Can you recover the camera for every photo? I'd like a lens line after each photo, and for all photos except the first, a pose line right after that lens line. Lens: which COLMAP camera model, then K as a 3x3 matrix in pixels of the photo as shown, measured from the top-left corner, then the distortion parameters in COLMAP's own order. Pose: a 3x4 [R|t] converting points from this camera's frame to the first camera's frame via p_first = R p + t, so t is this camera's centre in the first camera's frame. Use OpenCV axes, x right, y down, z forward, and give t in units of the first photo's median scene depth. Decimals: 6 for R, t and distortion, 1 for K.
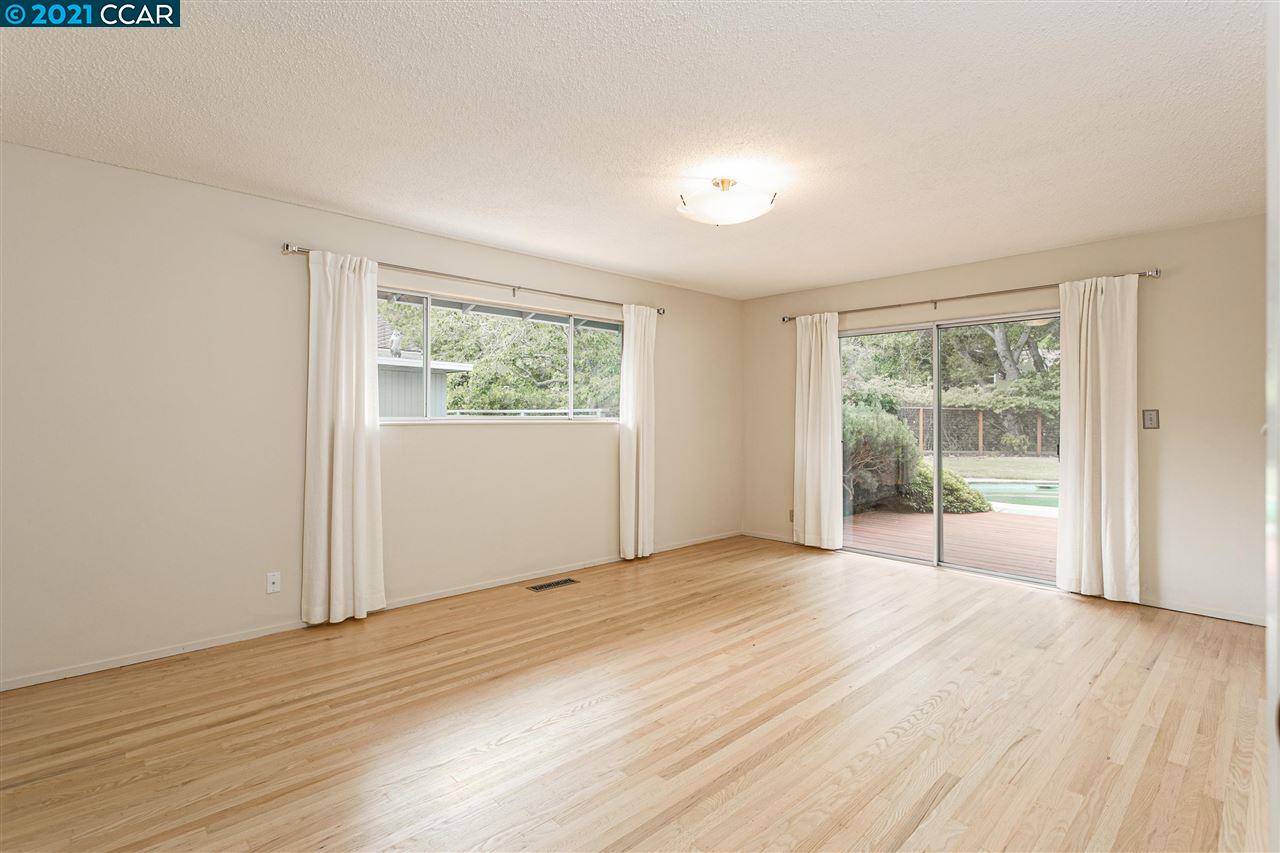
lens RADIAL K [[603.3, 0, 650.6], [0, 603.3, 425.2], [0, 0, 1]] dist [-0.005098, 0.001744]
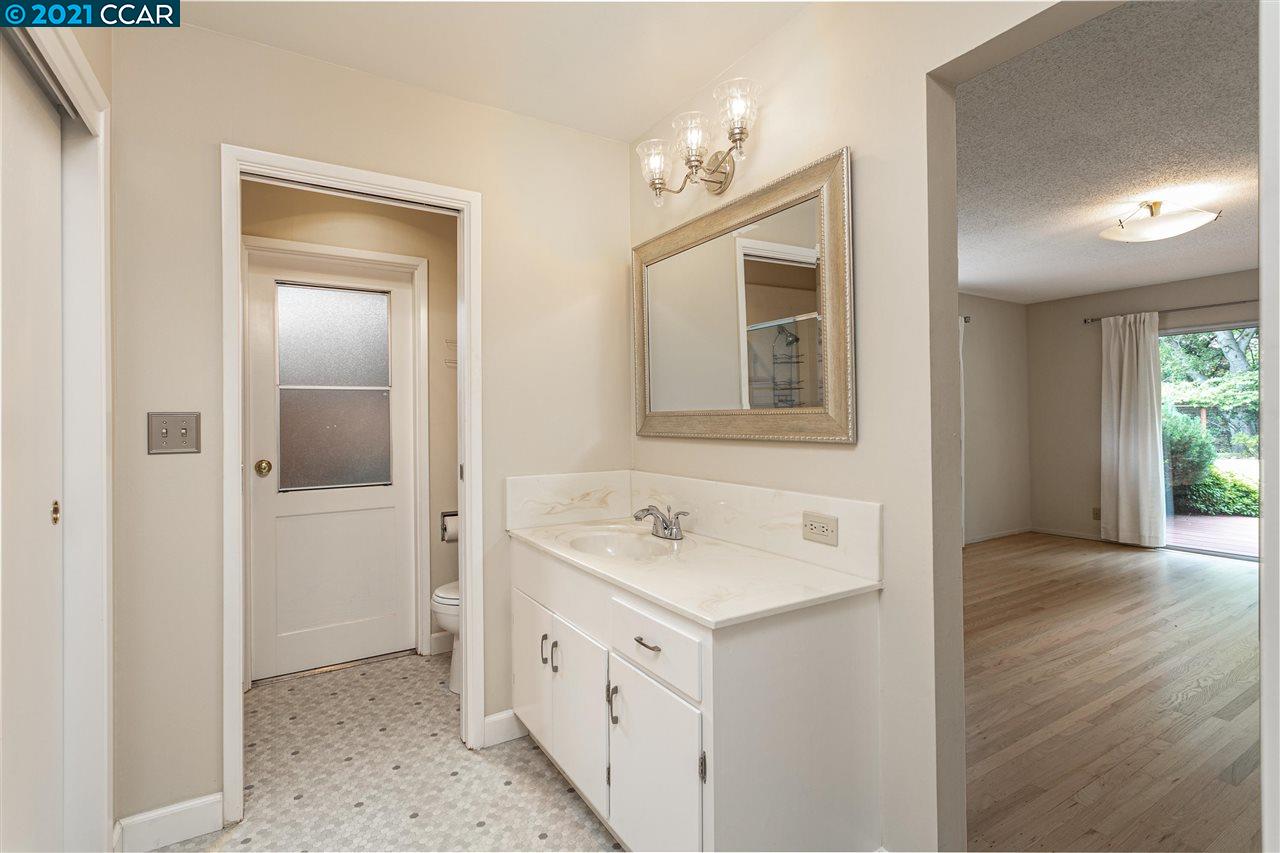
lens RADIAL K [[603.3, 0, 630.7], [0, 603.3, 422.7], [0, 0, 1]] dist [-0.005098, 0.001744]
pose [[0.979555, -0.008914, -0.200978, -0.273991], [0.007203, 0.999931, -0.009246, 0.000832], [0.201047, 0.007609, 0.979552, -0.125272]]
